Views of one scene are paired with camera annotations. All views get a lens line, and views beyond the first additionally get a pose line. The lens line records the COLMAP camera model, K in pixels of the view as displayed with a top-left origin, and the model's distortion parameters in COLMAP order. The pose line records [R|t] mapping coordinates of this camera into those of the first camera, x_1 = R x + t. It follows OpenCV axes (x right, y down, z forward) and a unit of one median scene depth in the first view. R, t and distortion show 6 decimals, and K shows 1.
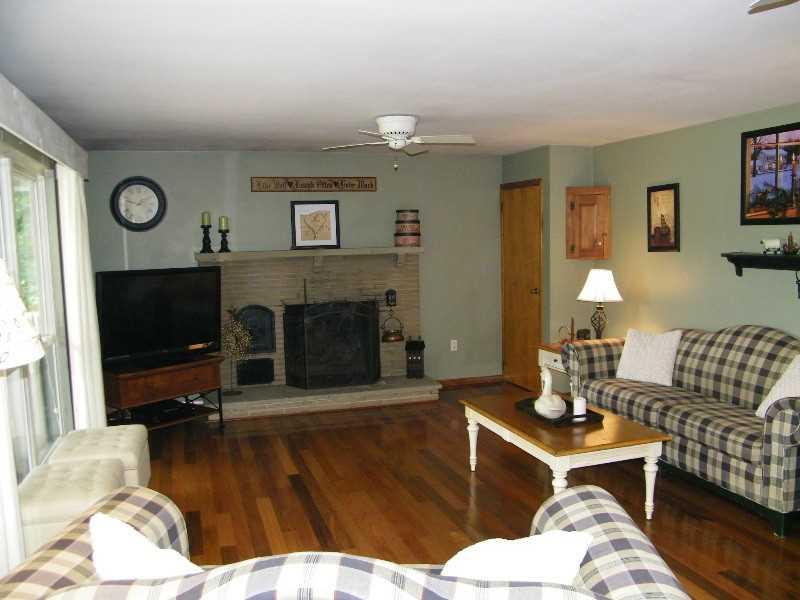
lens RADIAL K [[691.0, 0, 401.2], [0, 691.0, 315.9], [0, 0, 1]] dist [-0.161871, 0.102738]
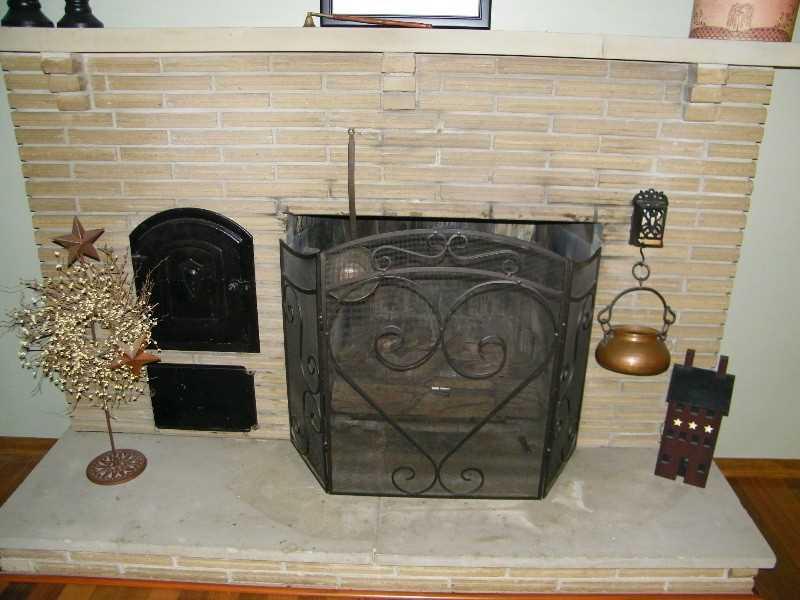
lens RADIAL K [[643.6, 0, 400.8], [0, 643.6, 303.2], [0, 0, 1]] dist [-0.110075, 0.003841]
pose [[0.944939, 0.150996, -0.290328, -0.031888], [-0.076436, 0.964484, 0.252839, -0.053432], [0.318195, -0.216726, 0.922920, 0.741305]]
